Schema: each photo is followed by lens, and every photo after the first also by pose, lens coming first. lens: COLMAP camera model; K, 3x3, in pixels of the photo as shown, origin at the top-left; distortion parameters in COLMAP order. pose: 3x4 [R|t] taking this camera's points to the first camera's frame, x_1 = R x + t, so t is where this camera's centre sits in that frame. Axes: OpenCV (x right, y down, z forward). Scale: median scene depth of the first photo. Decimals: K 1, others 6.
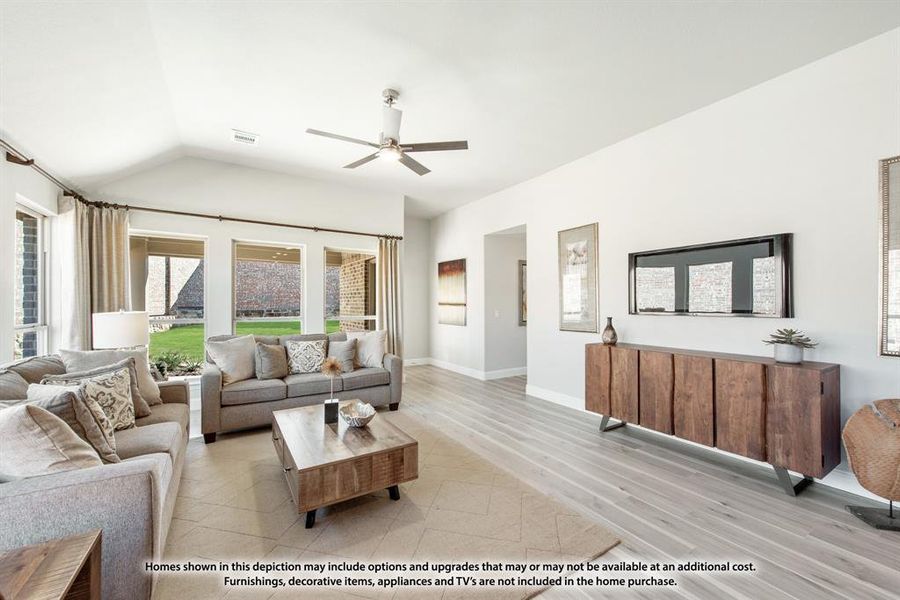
lens RADIAL K [[352.7, 0, 442.7], [0, 352.7, 304.6], [0, 0, 1]] dist [0.006409, -0.000749]
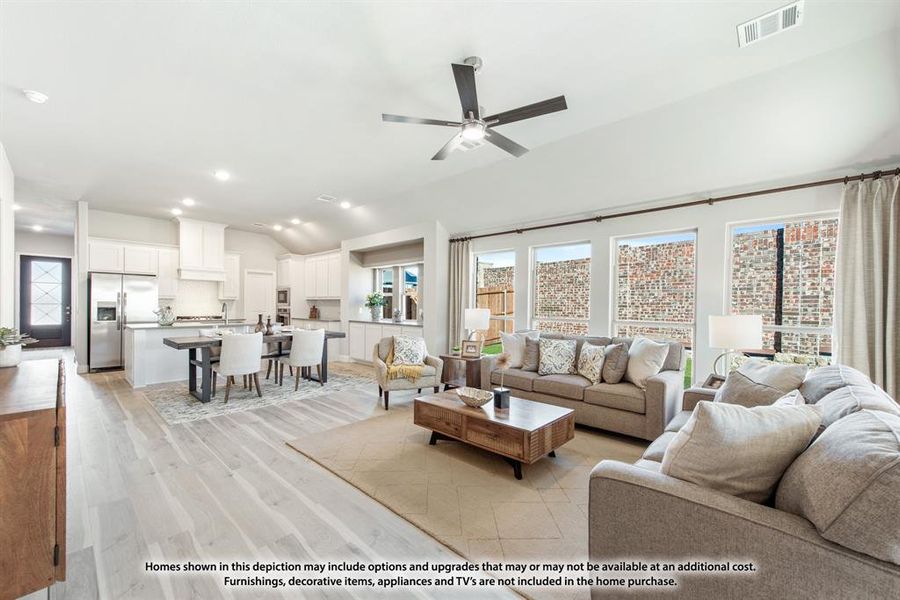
lens RADIAL K [[352.7, 0, 451.1], [0, 352.7, 305.3], [0, 0, 1]] dist [0.006409, -0.000749]
pose [[-0.962616, -0.006098, -0.270801, 0.103379], [-0.008760, 0.999924, 0.008622, -0.004427], [0.270728, 0.010672, -0.962597, 1.379159]]
